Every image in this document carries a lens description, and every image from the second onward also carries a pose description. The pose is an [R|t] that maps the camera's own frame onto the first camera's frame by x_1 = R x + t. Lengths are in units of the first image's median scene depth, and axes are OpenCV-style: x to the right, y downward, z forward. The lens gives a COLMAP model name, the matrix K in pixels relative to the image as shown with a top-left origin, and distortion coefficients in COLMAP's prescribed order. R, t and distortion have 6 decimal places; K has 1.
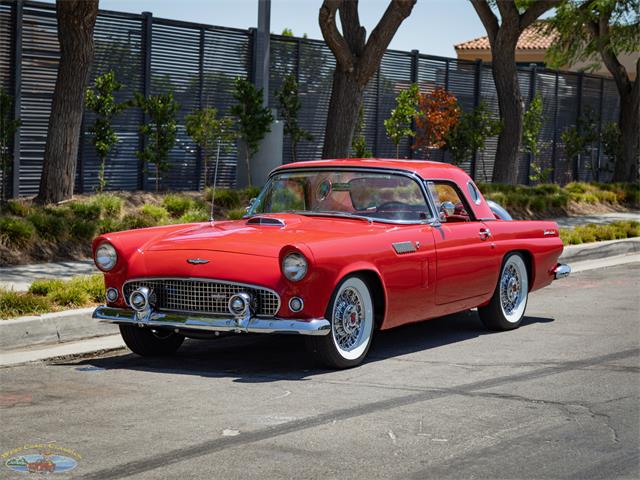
lens RADIAL K [[2352.3, 0, 320.0], [0, 2352.3, 240.0], [0, 0, 1]] dist [0.285561, -0.995702]
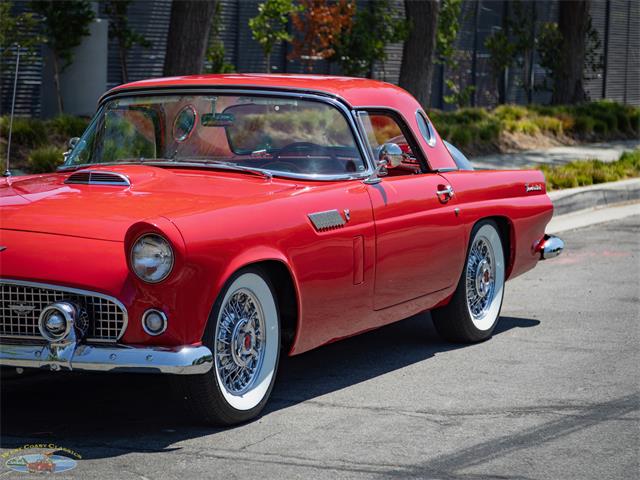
lens RADIAL K [[2591.5, 0, 320.0], [0, 2591.5, 240.0], [0, 0, 1]] dist [0.114303, 2.333768]
pose [[0.997083, -0.008583, 0.075836, -0.016007], [0.006320, 0.999529, 0.030031, -0.011126], [-0.076058, -0.029464, 0.996668, 0.311954]]
